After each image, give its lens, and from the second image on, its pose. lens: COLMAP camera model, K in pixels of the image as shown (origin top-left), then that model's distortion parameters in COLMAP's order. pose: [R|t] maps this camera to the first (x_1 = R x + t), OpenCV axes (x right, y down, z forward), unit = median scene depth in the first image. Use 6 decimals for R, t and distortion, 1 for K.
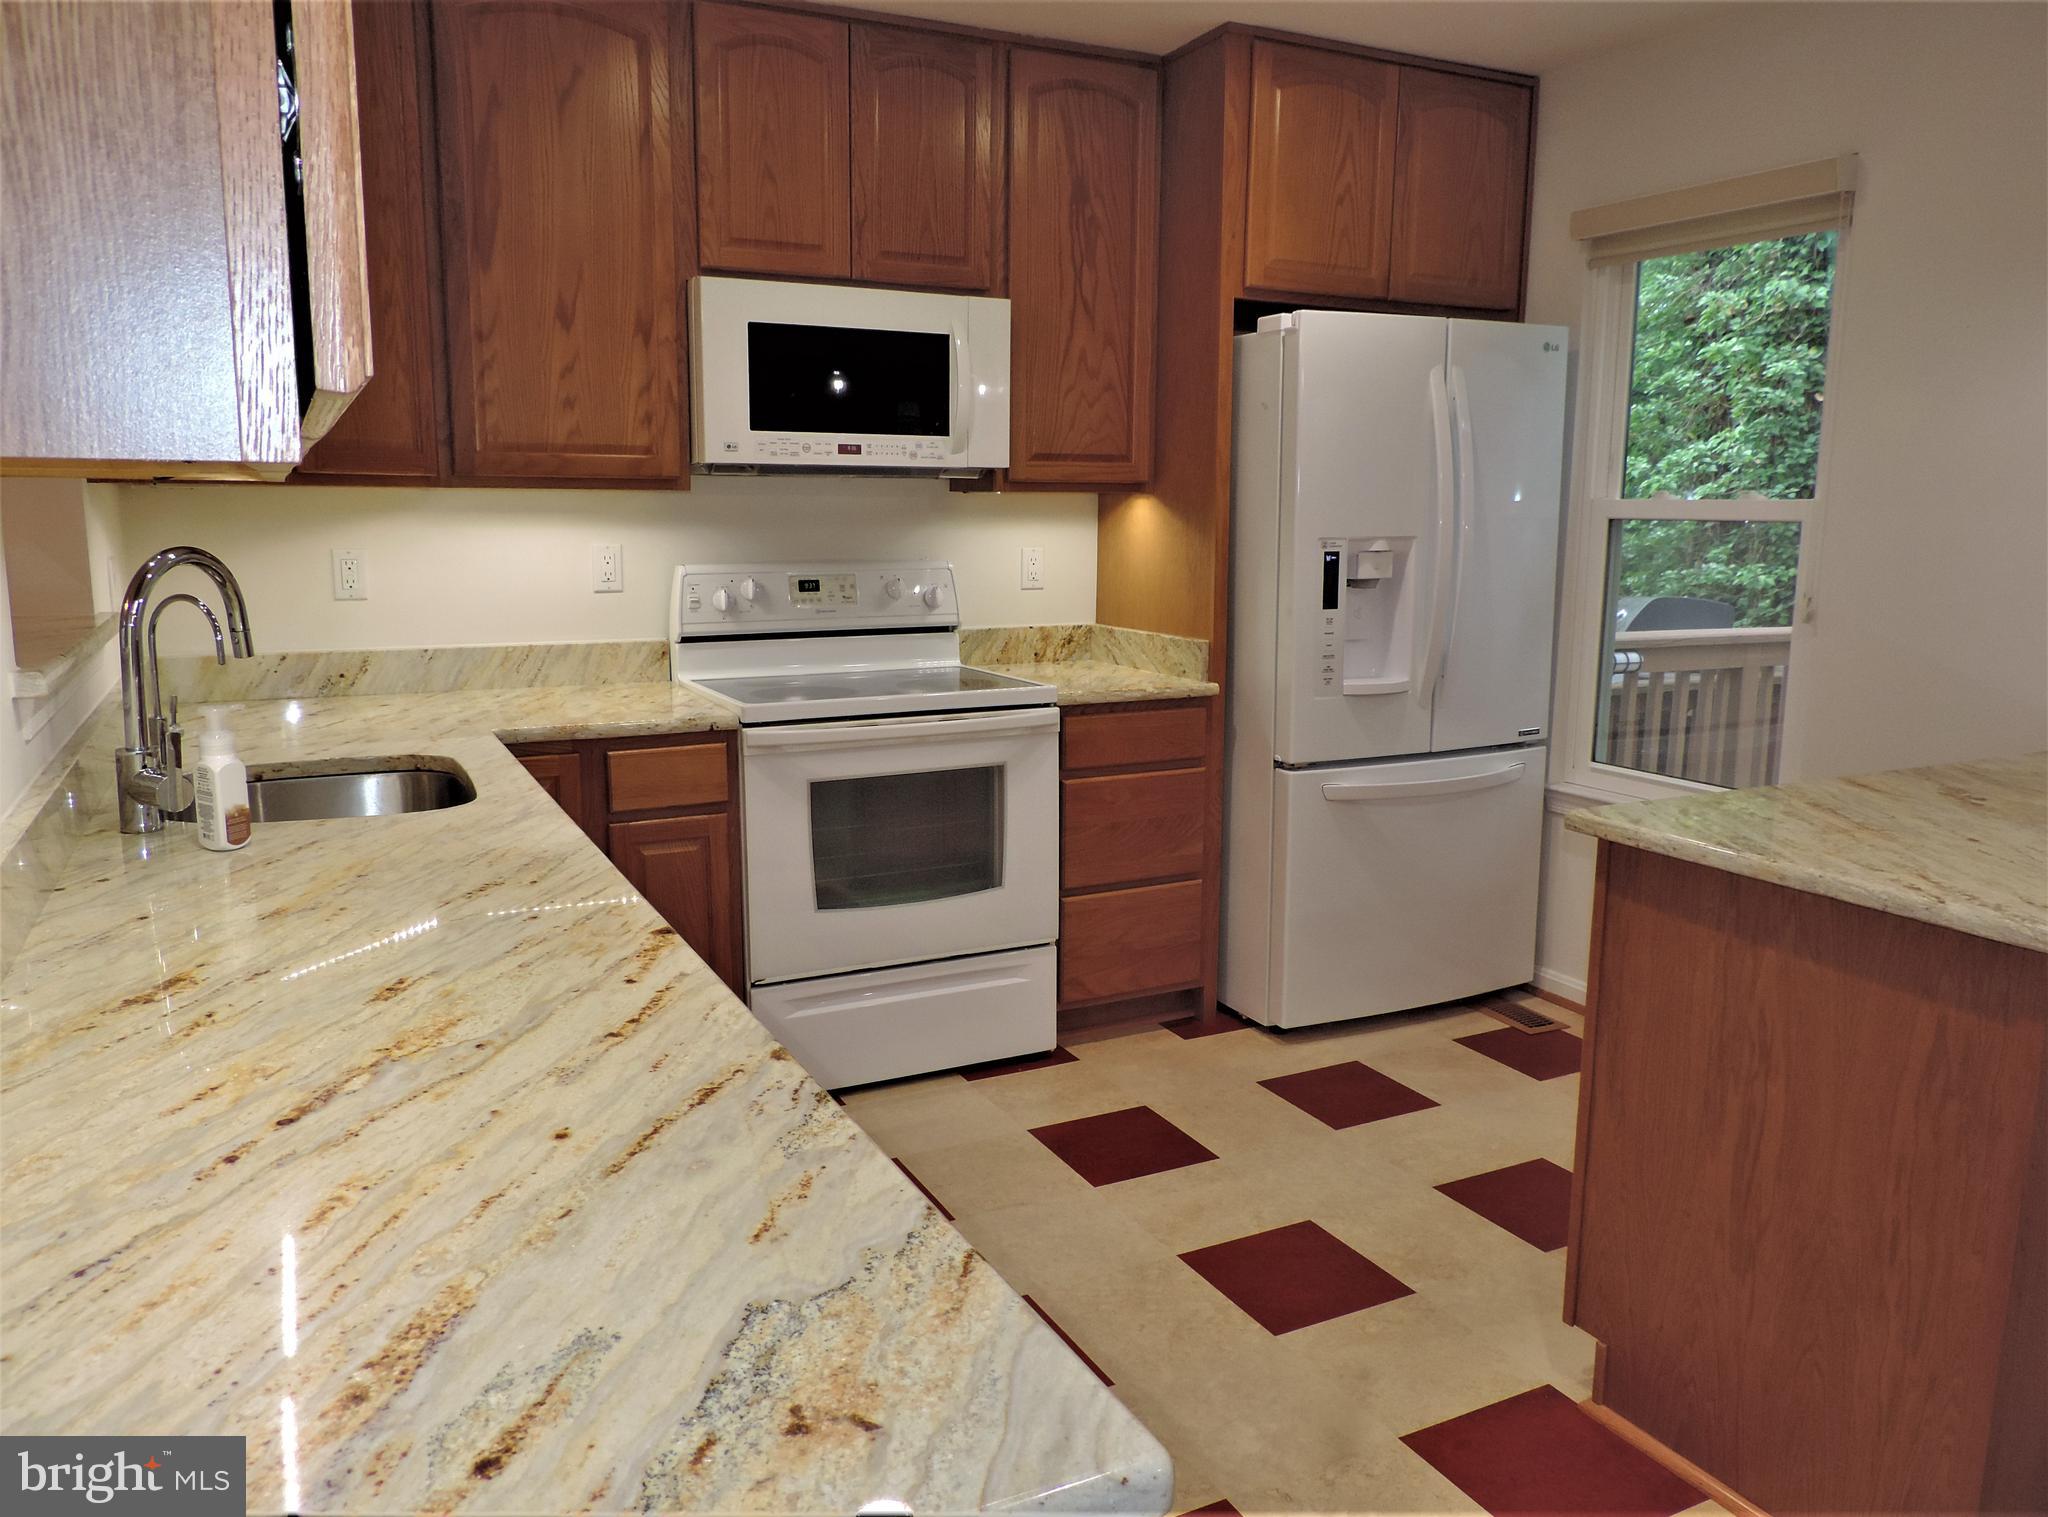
lens RADIAL K [[1482.6, 0, 1024.0], [0, 1482.6, 758.5], [0, 0, 1]] dist [-0.011546, -0.000532]
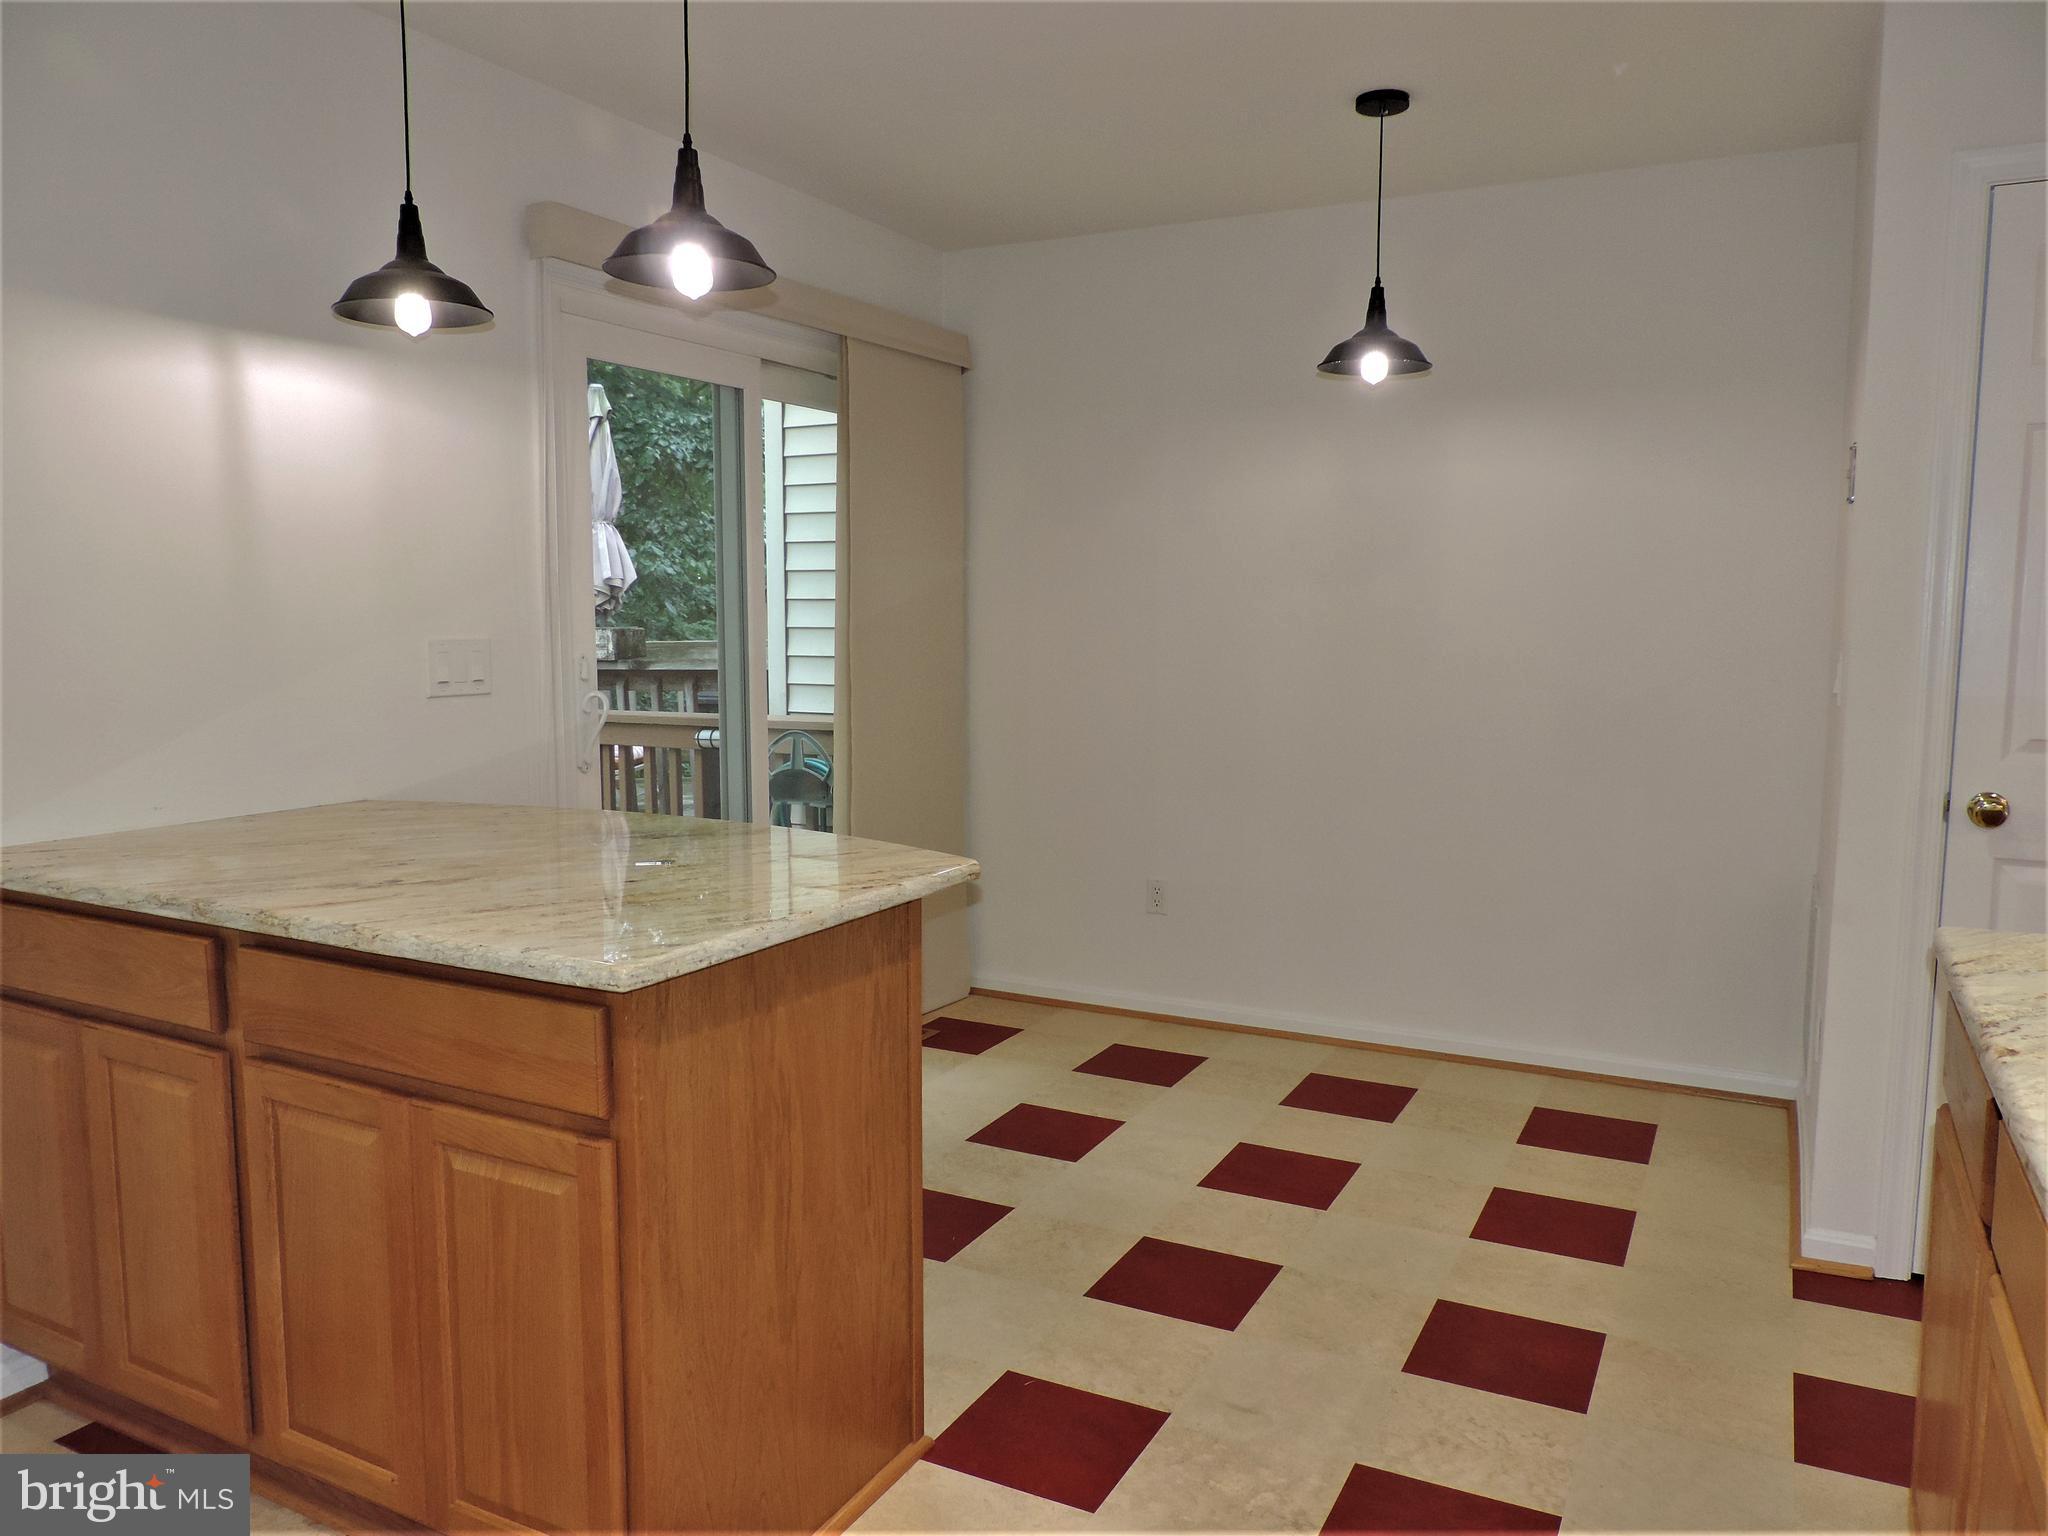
lens RADIAL K [[1462.1, 0, 1024.4], [0, 1462.1, 772.8], [0, 0, 1]] dist [-0.022801, 0.007276]
pose [[-0.583574, -0.097962, 0.806129, -0.225670], [0.131088, 0.968313, 0.212568, -0.128765], [-0.801409, 0.229723, -0.552241, 0.833392]]
